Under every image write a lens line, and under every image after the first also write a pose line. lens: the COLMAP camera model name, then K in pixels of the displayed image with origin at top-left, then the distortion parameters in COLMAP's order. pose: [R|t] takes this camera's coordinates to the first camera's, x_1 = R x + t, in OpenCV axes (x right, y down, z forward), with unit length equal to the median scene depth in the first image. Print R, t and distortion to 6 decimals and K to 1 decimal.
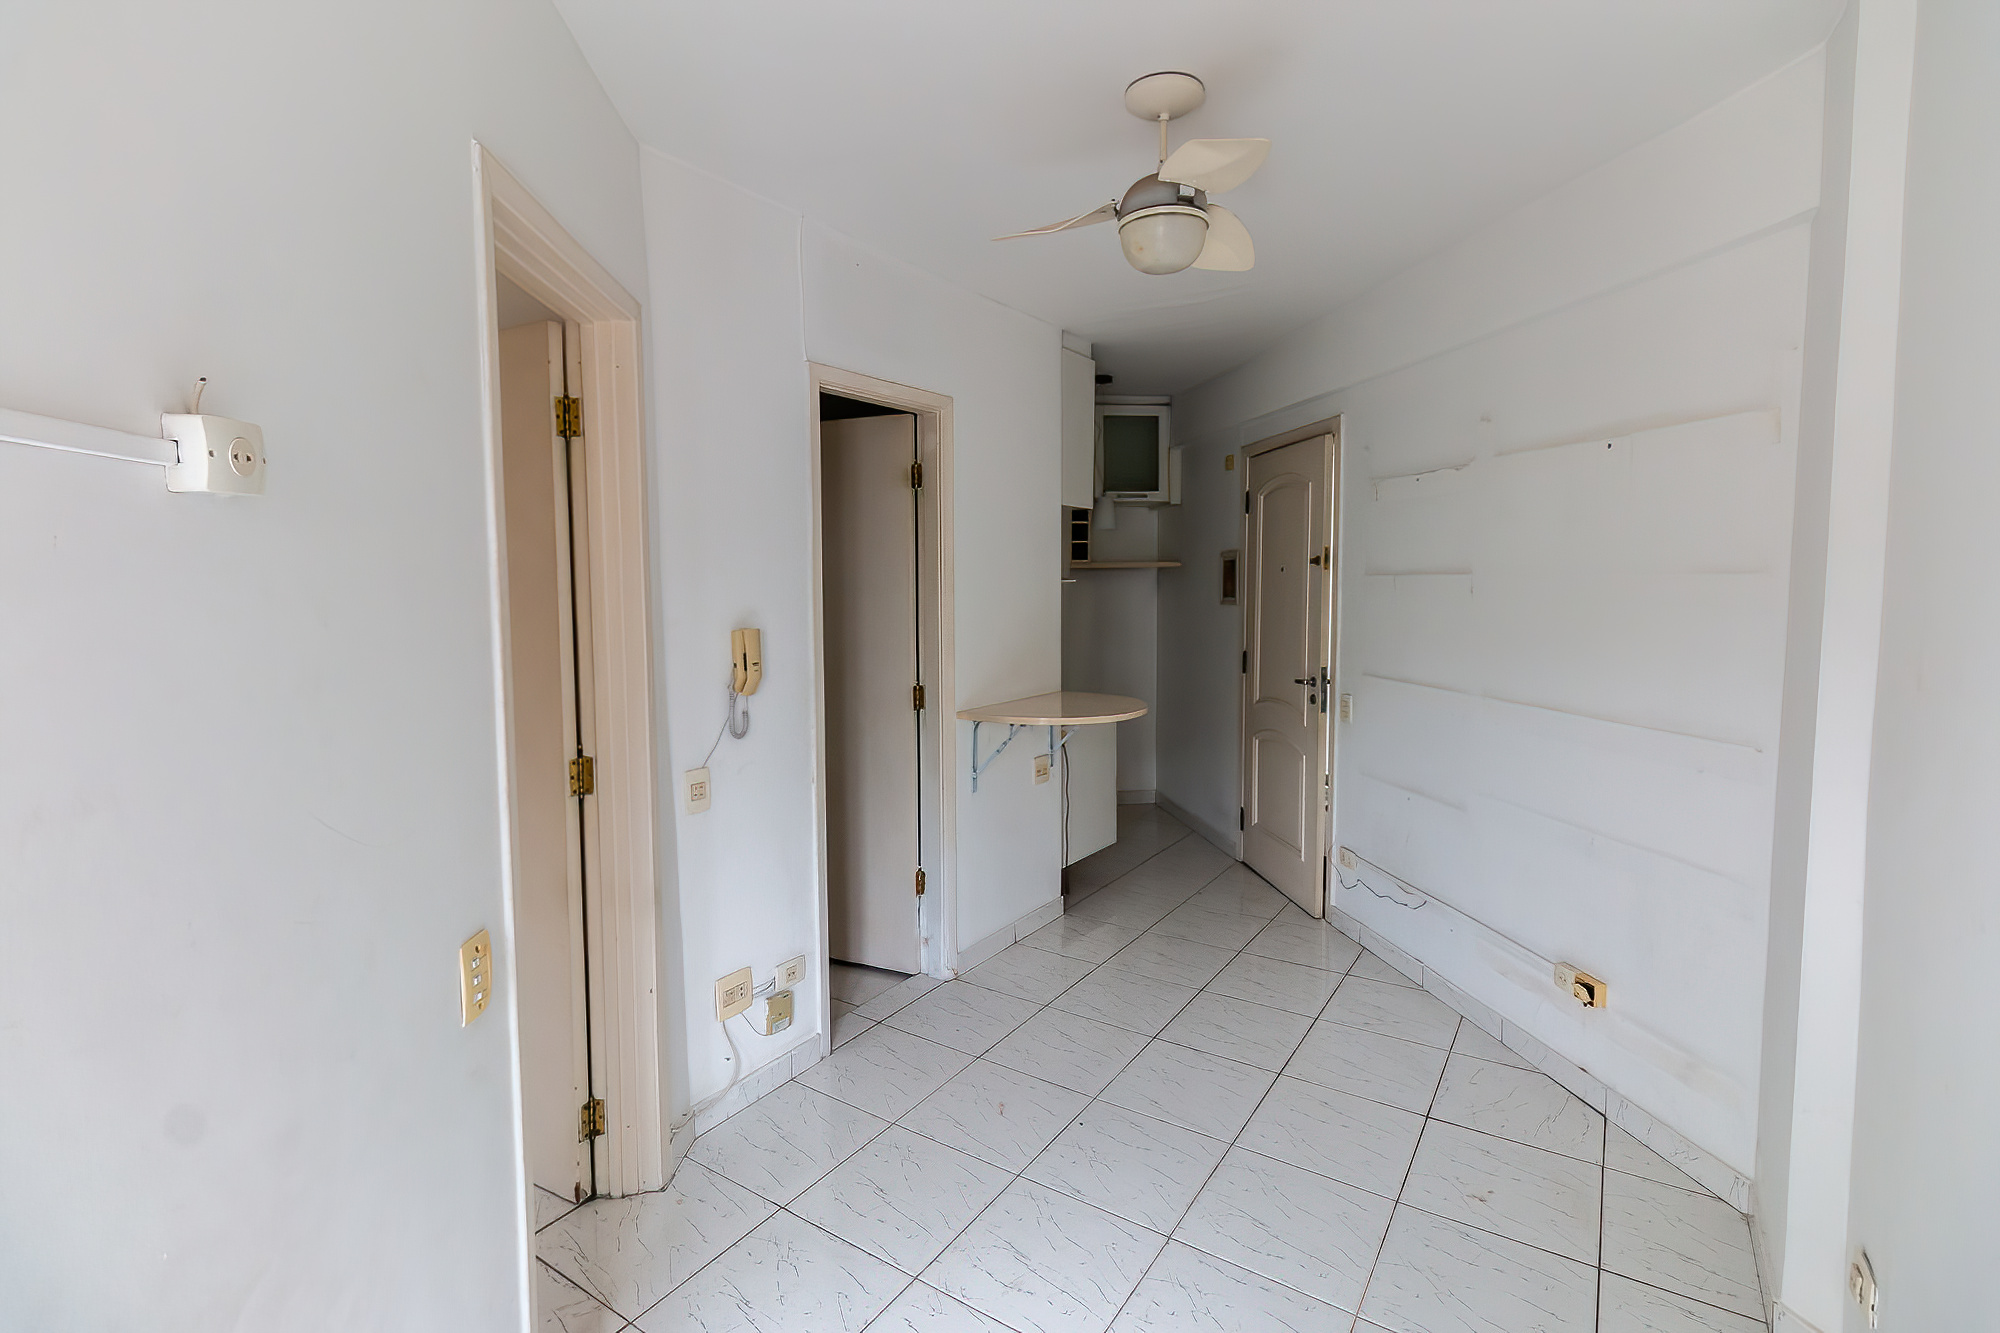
lens RADIAL K [[932.3, 0, 1001.2], [0, 932.3, 604.3], [0, 0, 1]] dist [0.006854, 0.000467]
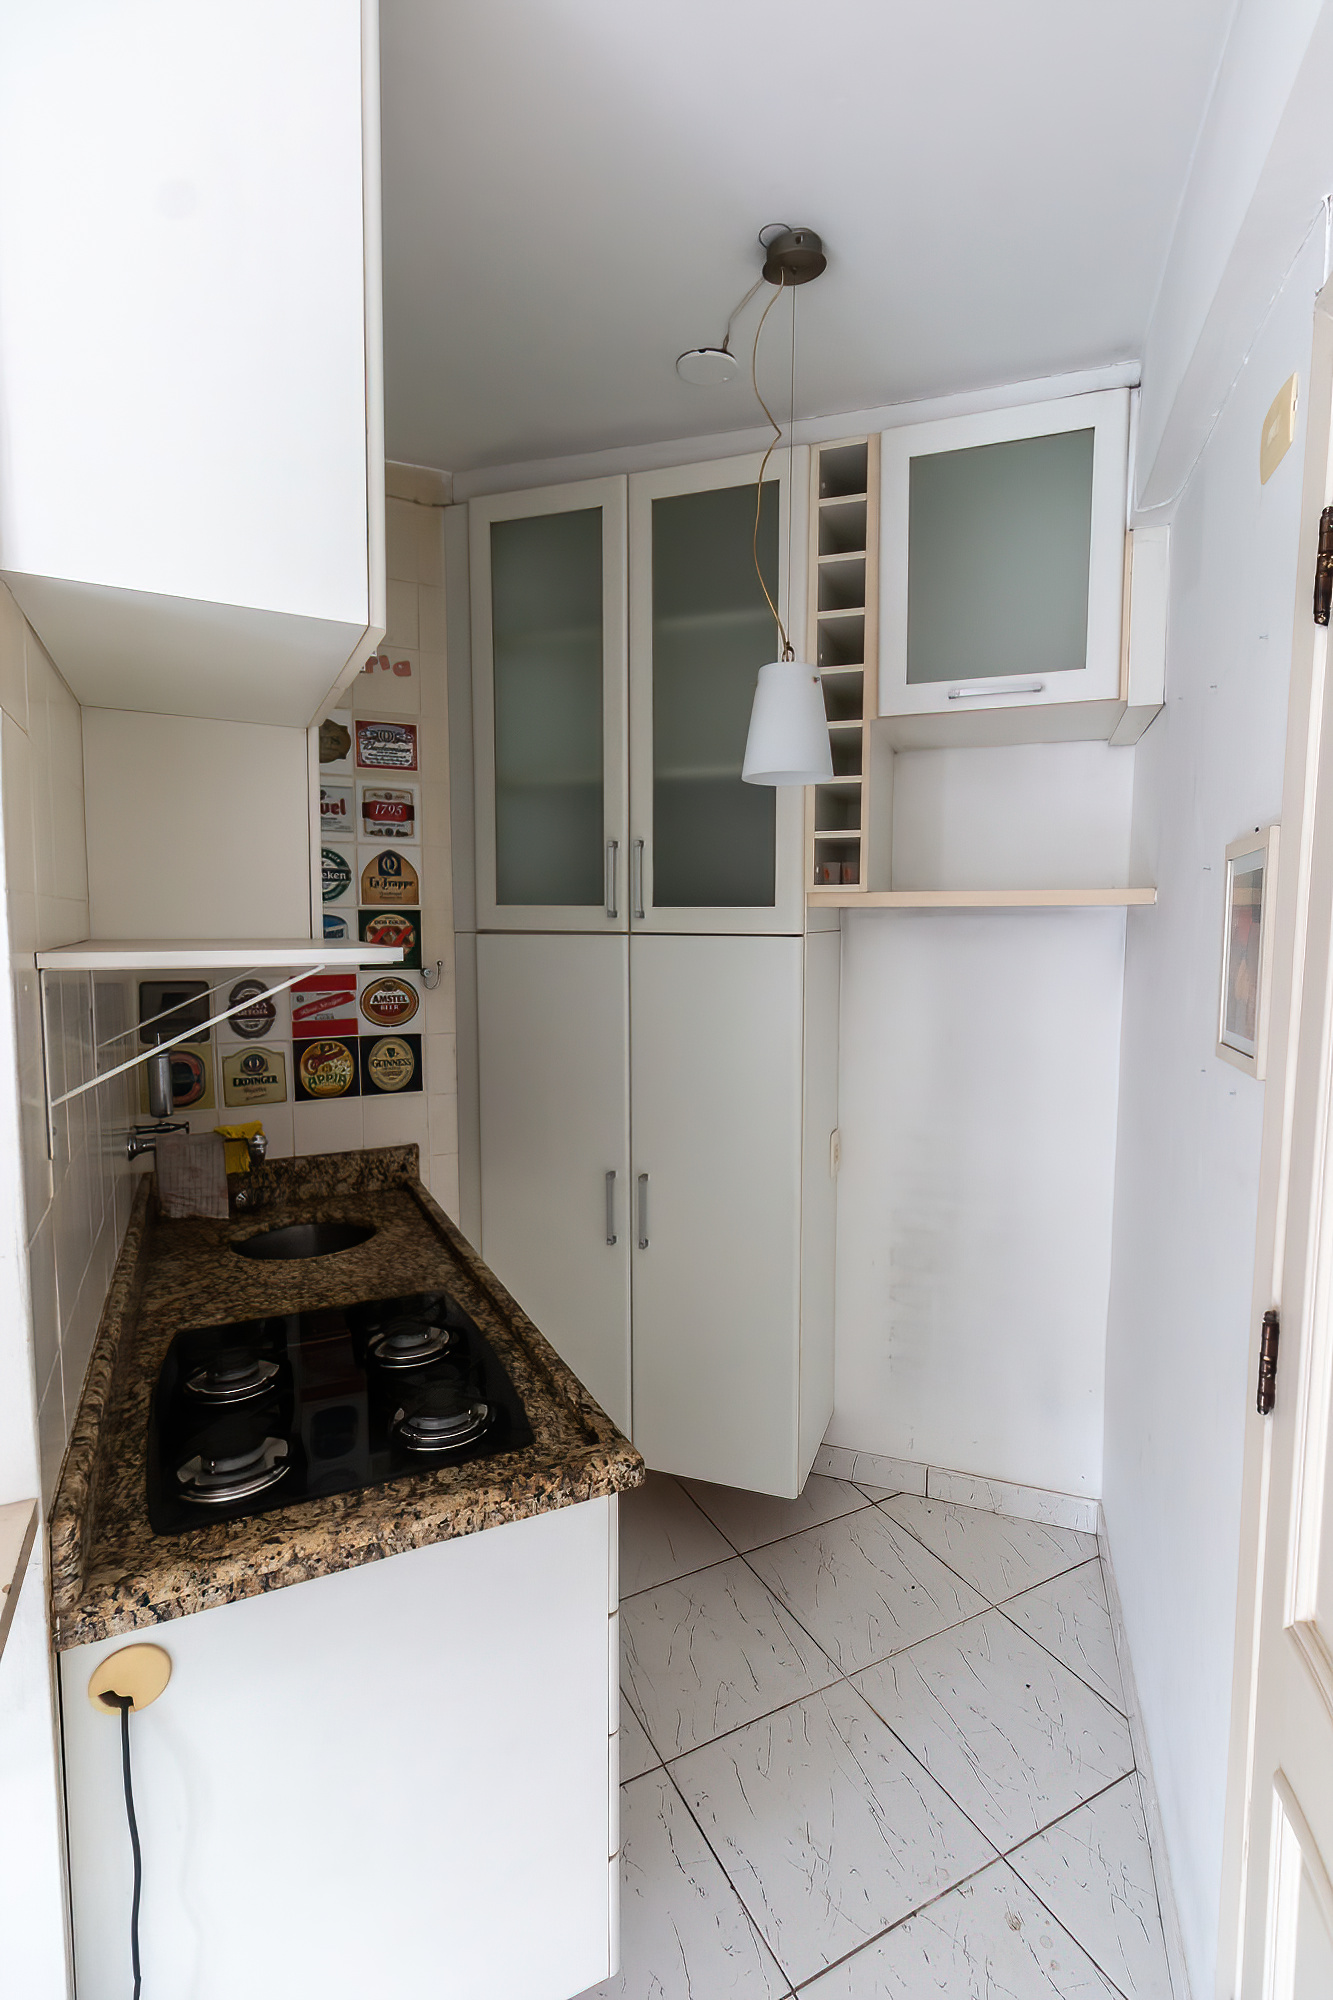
lens RADIAL K [[932.3, 0, 700.9], [0, 932.3, 993.1], [0, 0, 1]] dist [0.006854, 0.000467]
pose [[0.882363, 0.045050, -0.468408, 0.284737], [-0.022068, 0.998273, 0.054439, -0.033603], [0.470052, -0.037698, 0.881833, 0.890799]]
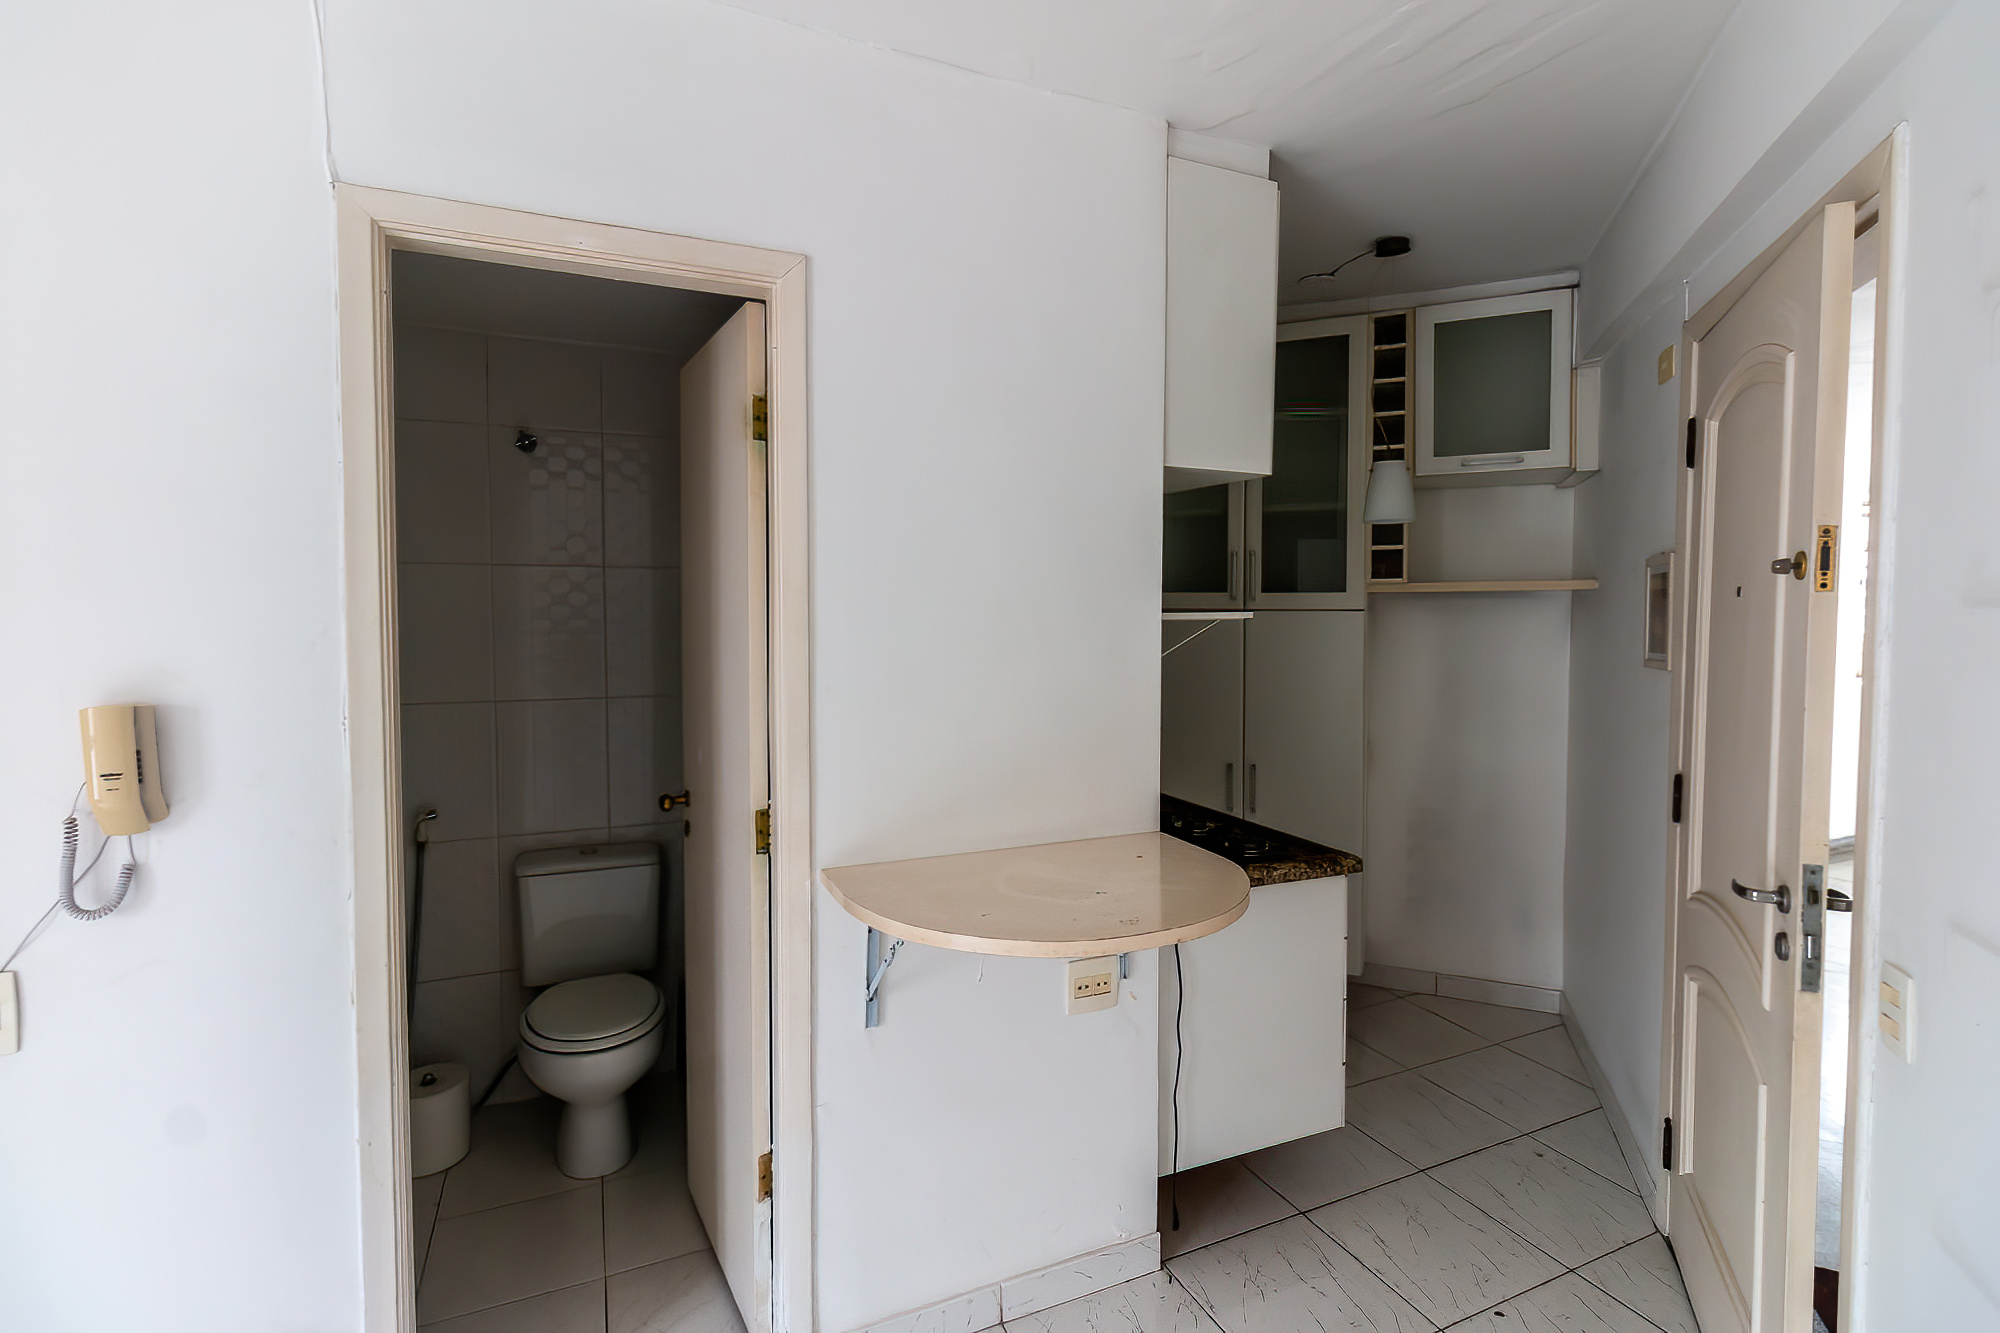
lens RADIAL K [[942.1, 0, 1002.5], [0, 942.1, 637.9], [0, 0, 1]] dist [-0.002324, -0.000270]
pose [[0.849571, 0.019600, -0.527110, 0.259385], [-0.018182, 0.999804, 0.007872, -0.015543], [0.527161, 0.002896, 0.849760, 0.512465]]
